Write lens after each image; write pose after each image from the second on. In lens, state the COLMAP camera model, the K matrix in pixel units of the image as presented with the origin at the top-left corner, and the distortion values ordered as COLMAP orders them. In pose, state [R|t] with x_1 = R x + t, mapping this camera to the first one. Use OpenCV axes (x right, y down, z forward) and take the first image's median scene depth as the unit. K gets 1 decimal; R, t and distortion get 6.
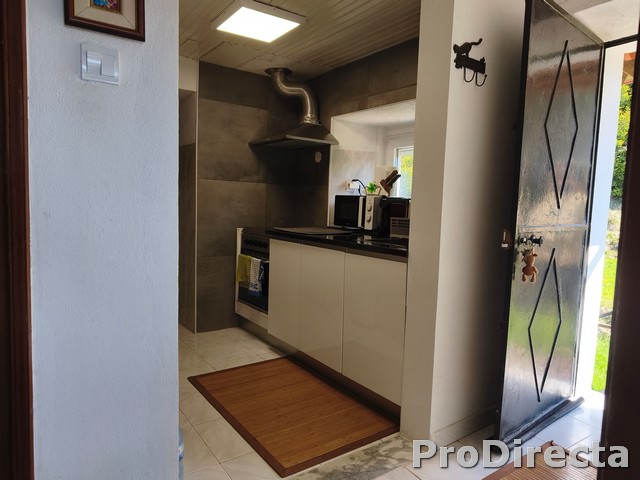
lens RADIAL K [[420.5, 0, 320.0], [0, 420.5, 240.0], [0, 0, 1]] dist [-0.021302, 0.003162]
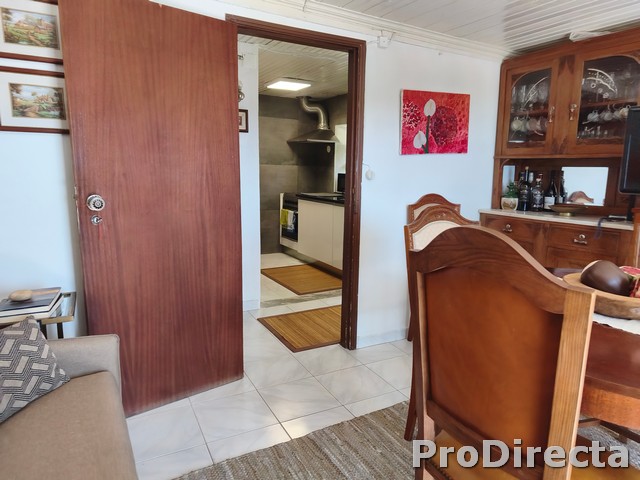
lens RADIAL K [[420.5, 0, 320.0], [0, 420.5, 240.0], [0, 0, 1]] dist [-0.021302, 0.003162]
pose [[0.994505, 0.002968, -0.104647, 0.141633], [0.006138, 0.996226, 0.086585, 0.013059], [0.104509, -0.086751, 0.990733, -0.687451]]
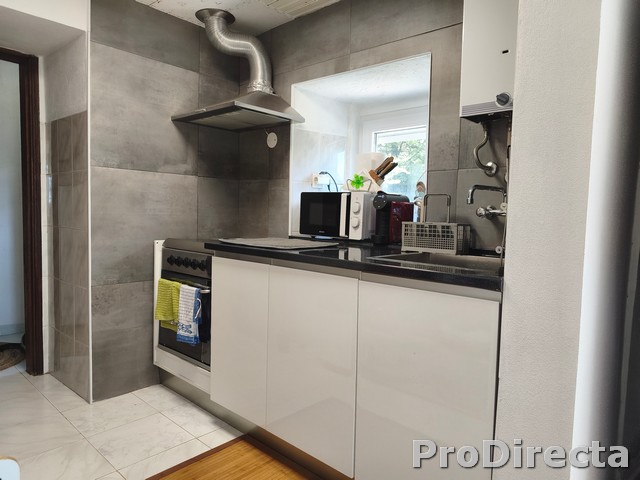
lens RADIAL K [[420.5, 0, 320.0], [0, 420.5, 240.0], [0, 0, 1]] dist [-0.021302, 0.003162]
pose [[0.977127, -0.017117, 0.211968, -0.084232], [0.021156, 0.999635, -0.016805, -0.012569], [-0.211603, 0.020905, 0.977132, 0.293851]]
